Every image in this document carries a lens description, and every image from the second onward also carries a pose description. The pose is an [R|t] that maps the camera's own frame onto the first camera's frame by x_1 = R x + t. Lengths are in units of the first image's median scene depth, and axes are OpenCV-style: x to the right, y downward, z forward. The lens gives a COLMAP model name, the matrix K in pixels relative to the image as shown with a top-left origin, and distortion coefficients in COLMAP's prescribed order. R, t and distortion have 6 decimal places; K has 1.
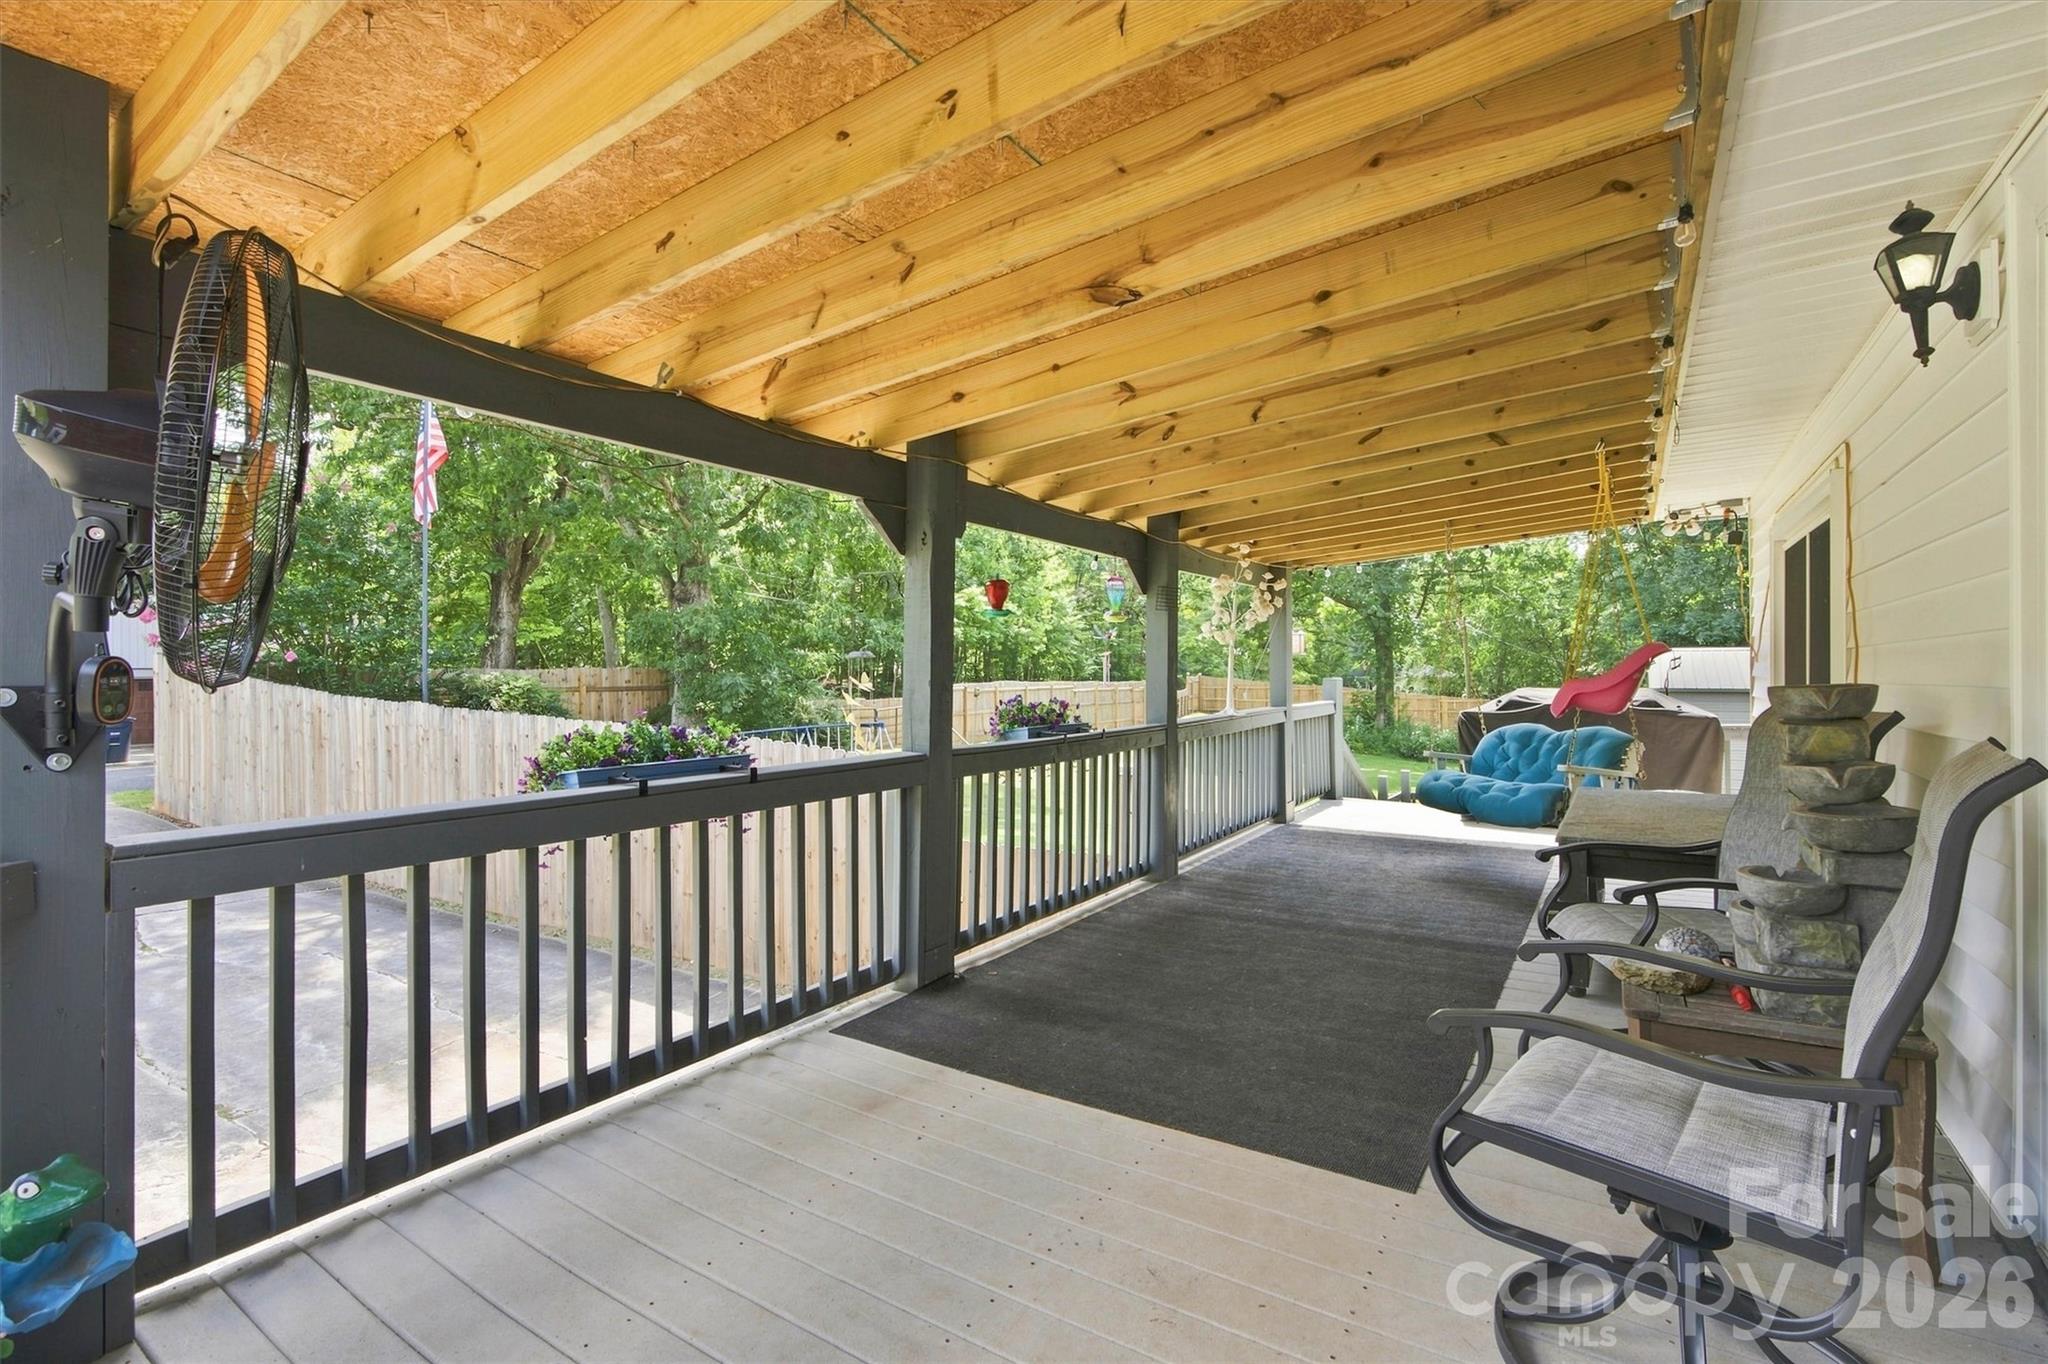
lens RADIAL K [[921.2, 0, 1022.7], [0, 921.2, 677.1], [0, 0, 1]] dist [0.001648, 0.000362]
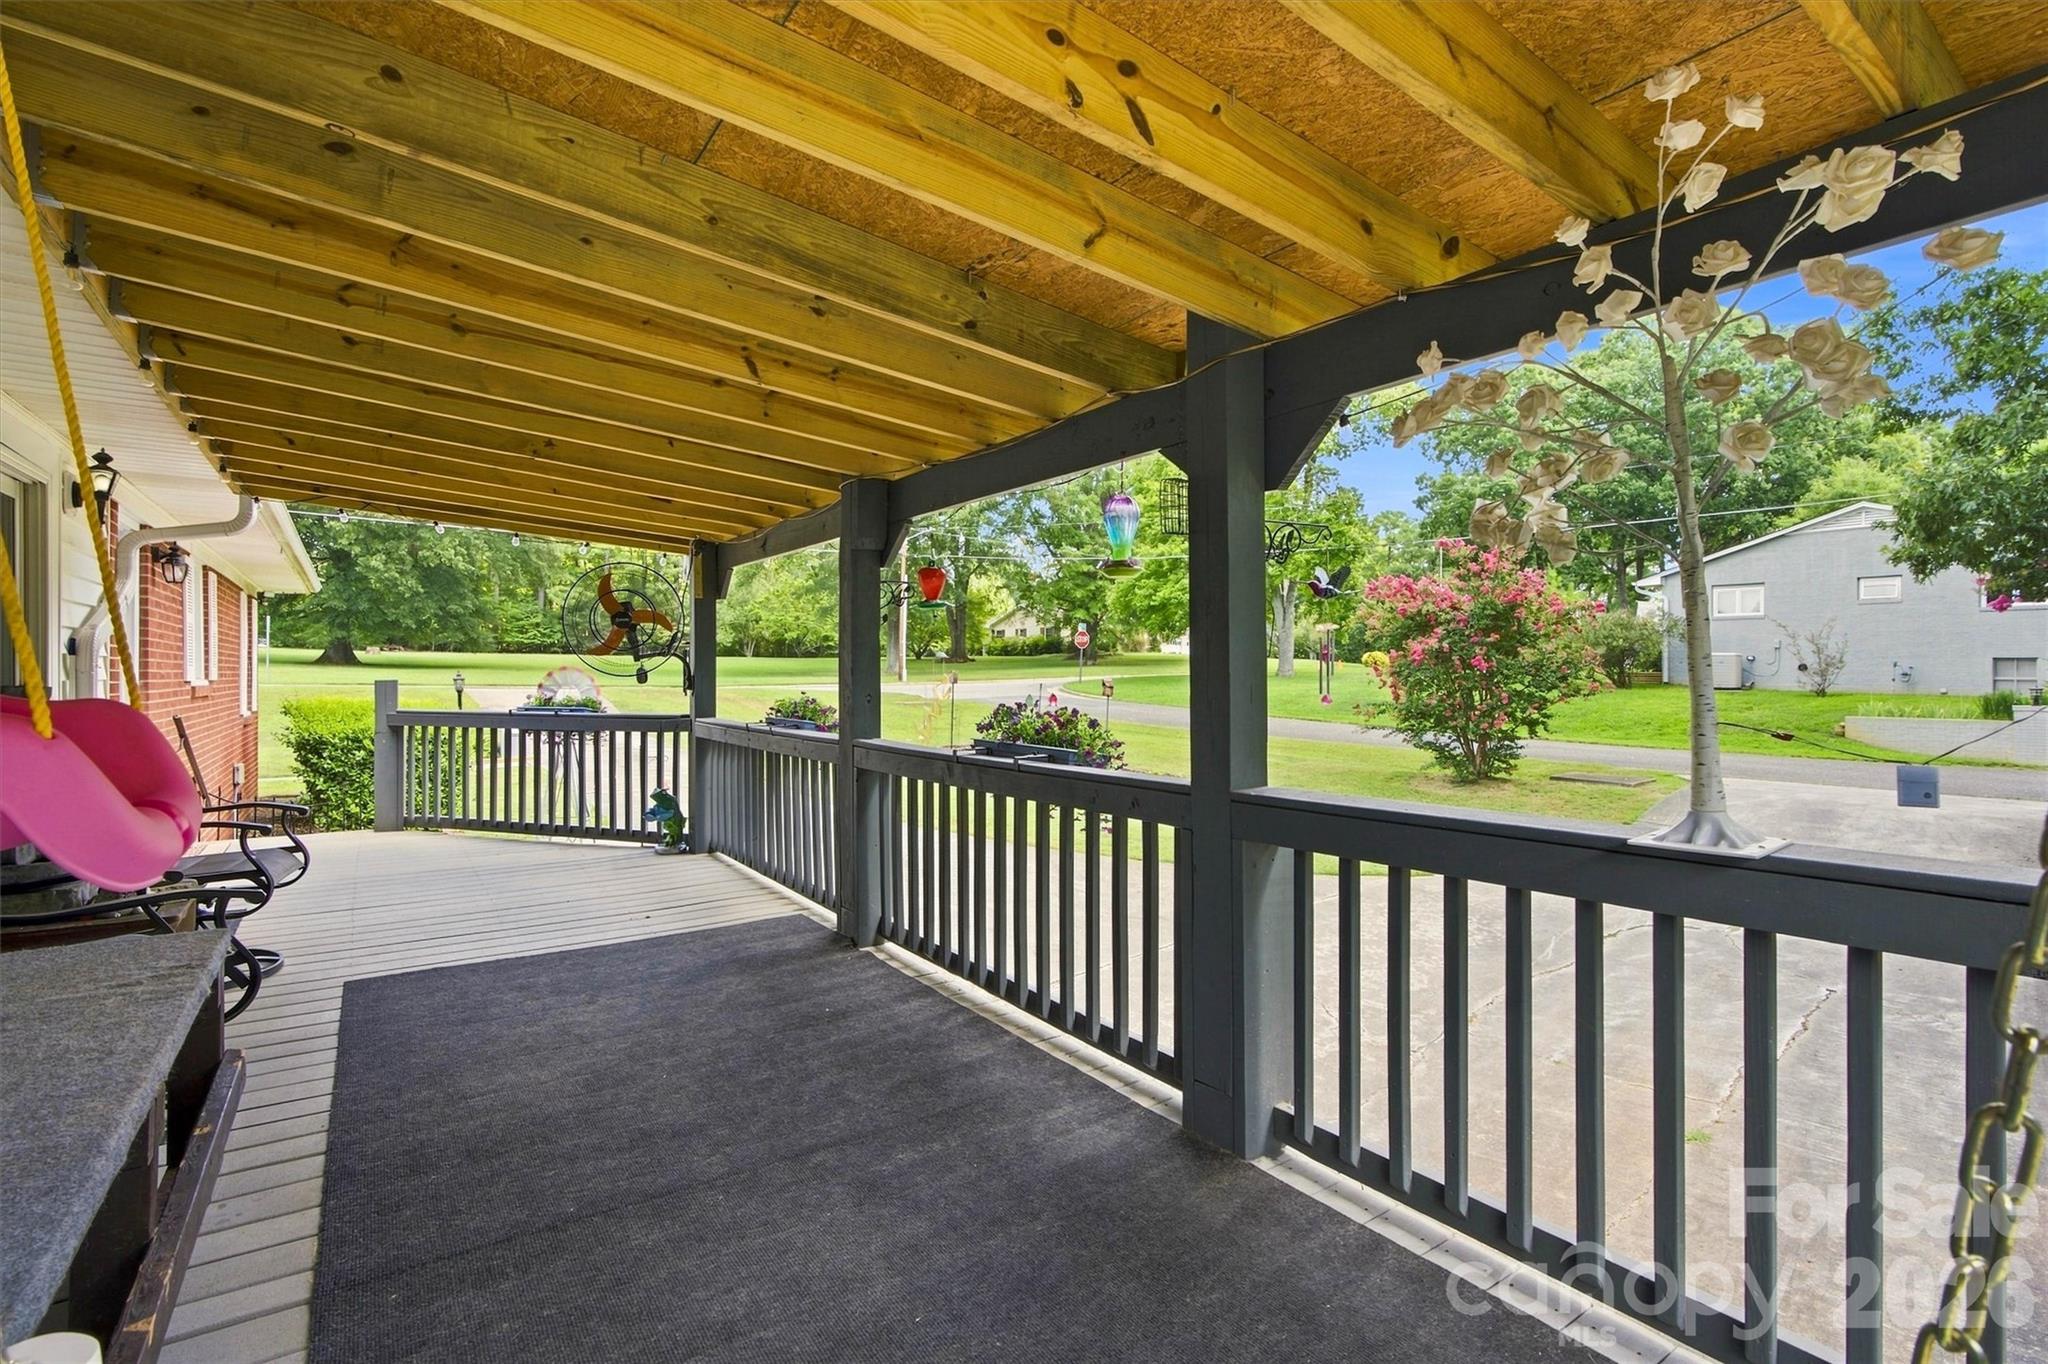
lens RADIAL K [[921.2, 0, 1022.7], [0, 921.2, 677.1], [0, 0, 1]] dist [0.001648, 0.000362]
pose [[-0.367296, -0.001344, -0.930103, 0.717133], [0.004324, 0.999986, -0.003153, 0.000844], [0.930094, -0.005180, -0.367285, 1.286609]]
